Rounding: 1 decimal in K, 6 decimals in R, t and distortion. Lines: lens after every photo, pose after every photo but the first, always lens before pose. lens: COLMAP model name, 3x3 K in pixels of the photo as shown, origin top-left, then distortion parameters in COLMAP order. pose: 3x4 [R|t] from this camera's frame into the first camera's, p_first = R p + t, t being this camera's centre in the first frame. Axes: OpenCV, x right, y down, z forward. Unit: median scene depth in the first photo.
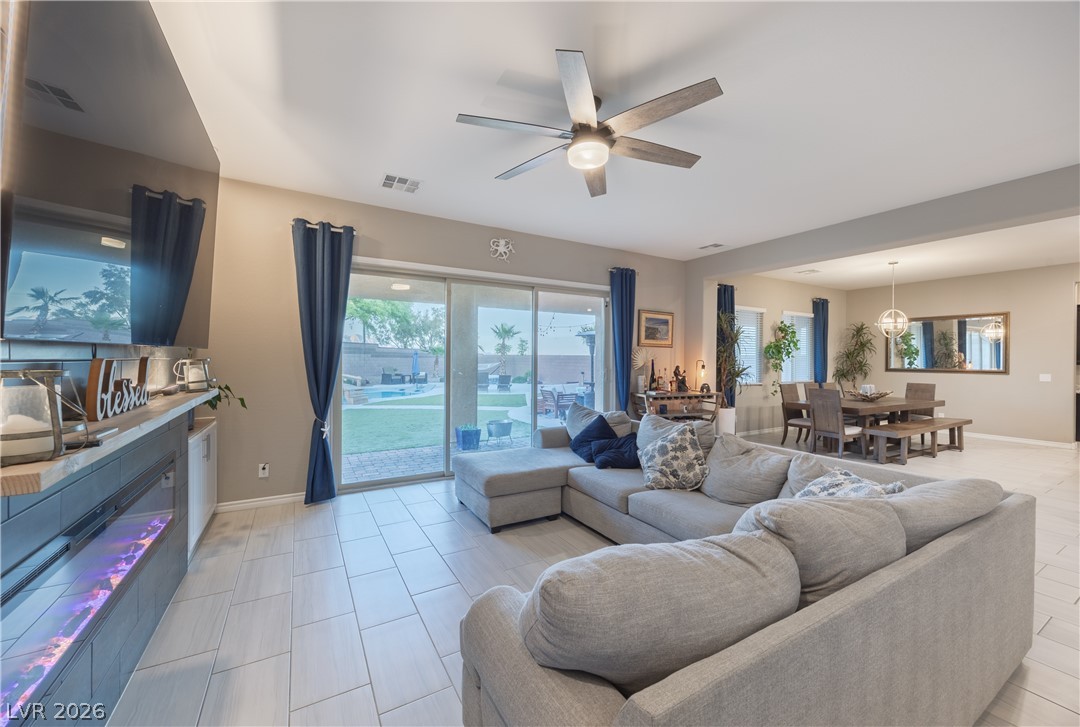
lens RADIAL K [[408.7, 0, 540.0], [0, 408.7, 363.5], [0, 0, 1]] dist [0.000218, -0.000013]
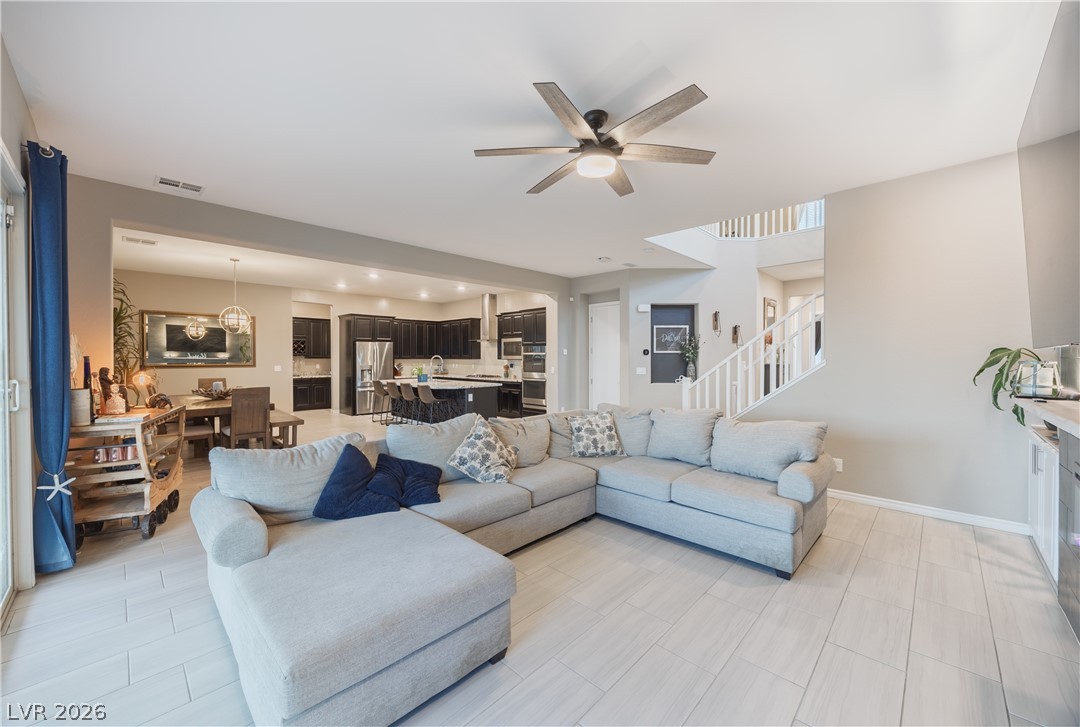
lens RADIAL K [[408.7, 0, 540.0], [0, 408.7, 363.5], [0, 0, 1]] dist [0.000218, -0.000013]
pose [[-0.269115, -0.017728, 0.962945, -0.374620], [0.003873, 0.999803, 0.019489, -0.007990], [-0.963100, 0.008975, -0.268993, 0.578232]]
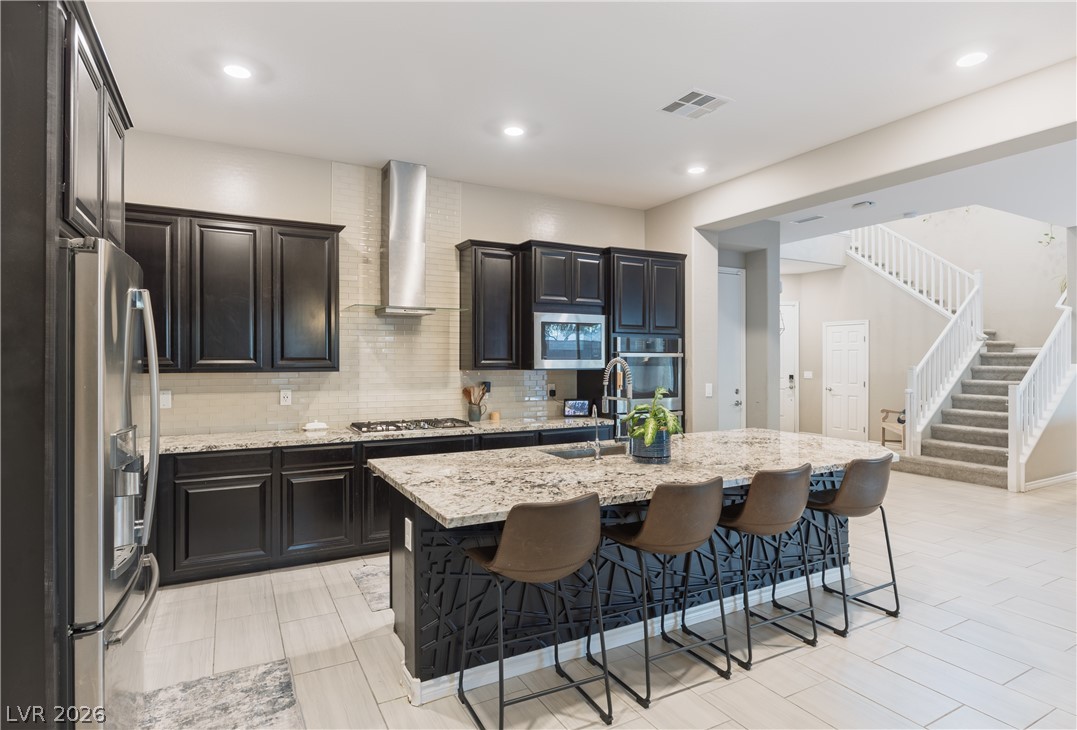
lens RADIAL K [[580.7, 0, 541.6], [0, 580.7, 363.0], [0, 0, 1]] dist [-0.016319, 0.000153]
pose [[-0.999757, -0.000206, 0.022058, 1.195119], [-0.000032, 0.999969, 0.007892, -0.009356], [-0.022059, 0.007889, -0.999726, 1.114210]]
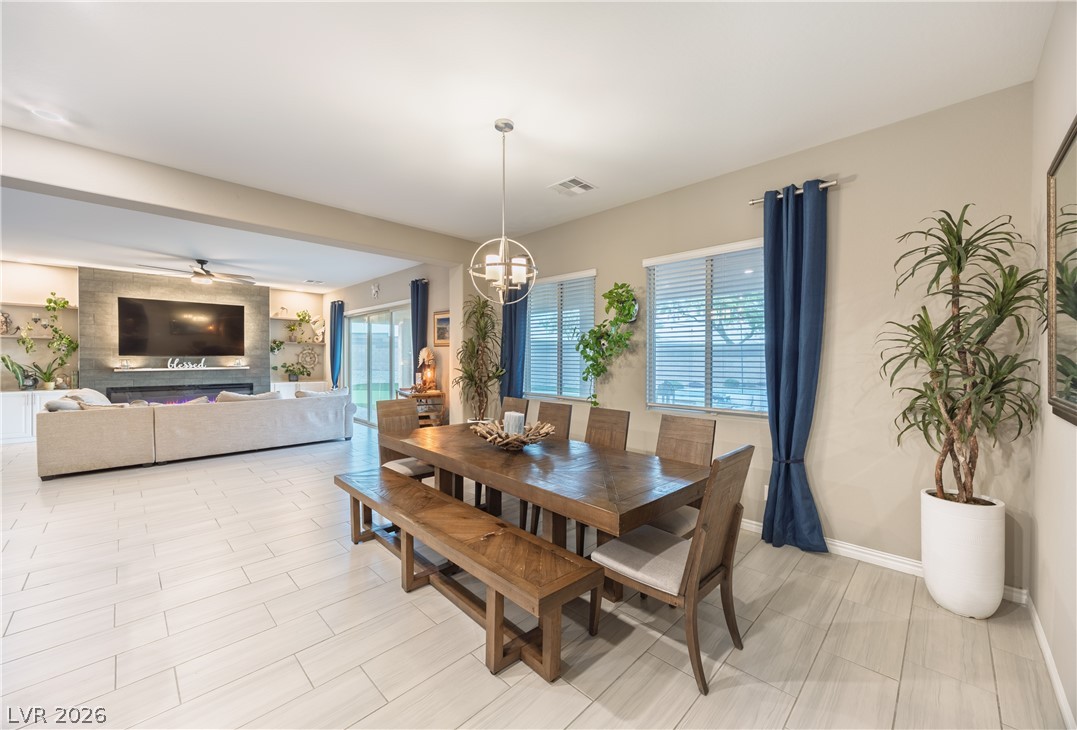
lens RADIAL K [[418.7, 0, 549.2], [0, 418.7, 362.9], [0, 0, 1]] dist [-0.007032, 0.000495]
pose [[0.279684, 0.007942, -0.960059, 1.409941], [-0.006035, 0.999961, 0.006514, -0.007844], [0.960073, 0.003972, 0.279721, 0.996836]]
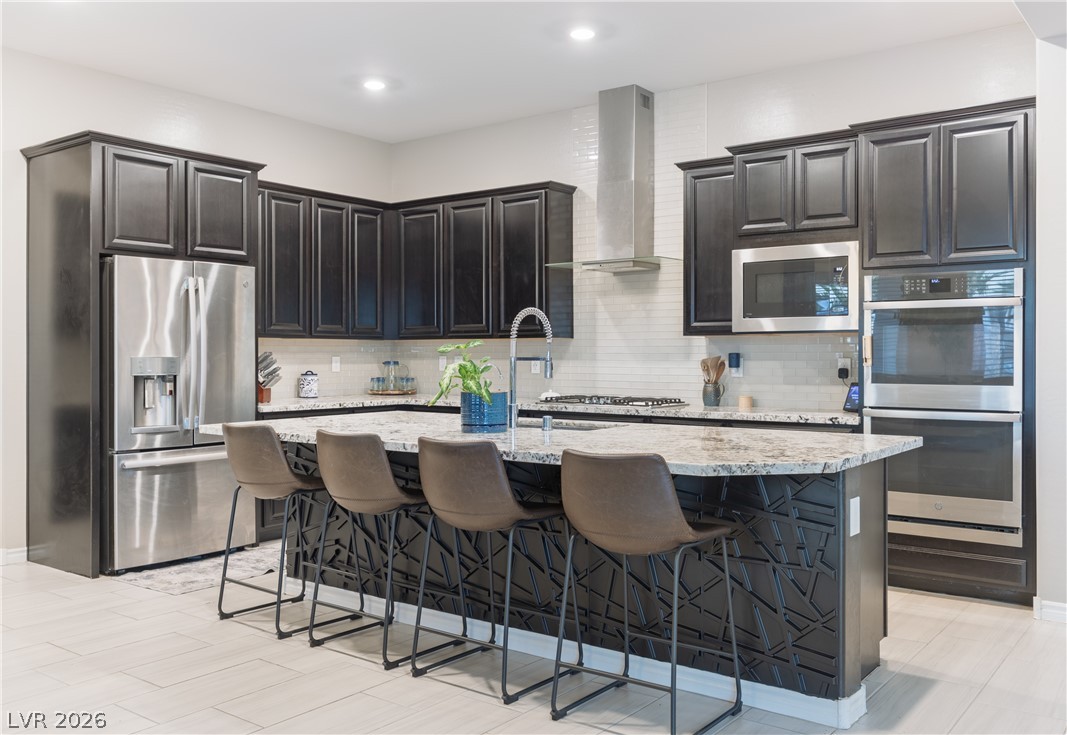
lens RADIAL K [[926.1, 0, 550.1], [0, 926.1, 366.2], [0, 0, 1]] dist [0.001430, 0.001365]
pose [[-0.393726, -0.012988, 0.919136, 0.454086], [0.003711, 0.999870, 0.015719, 0.023930], [-0.919220, 0.009599, -0.393626, 0.814306]]
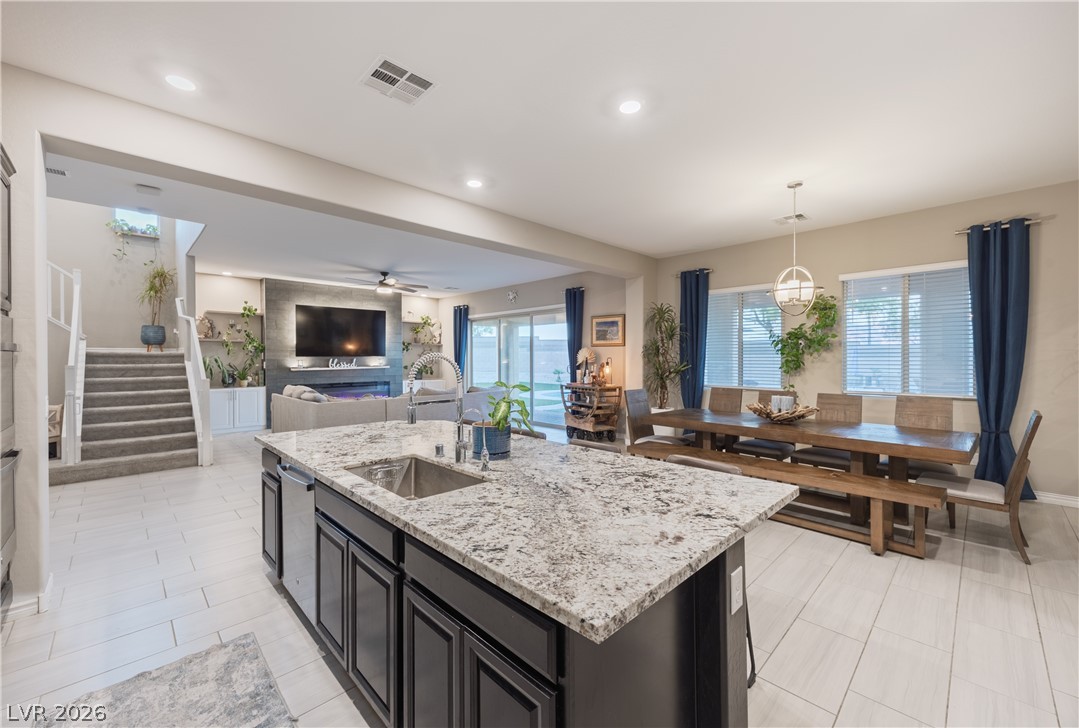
lens RADIAL K [[435.1, 0, 546.9], [0, 435.1, 361.6], [0, 0, 1]] dist [0.002112, 0.000054]
pose [[0.260845, 0.003914, -0.965373, 1.489074], [0.000769, 0.999991, 0.004263, -0.002603], [0.965380, -0.001854, 0.260840, 0.537515]]
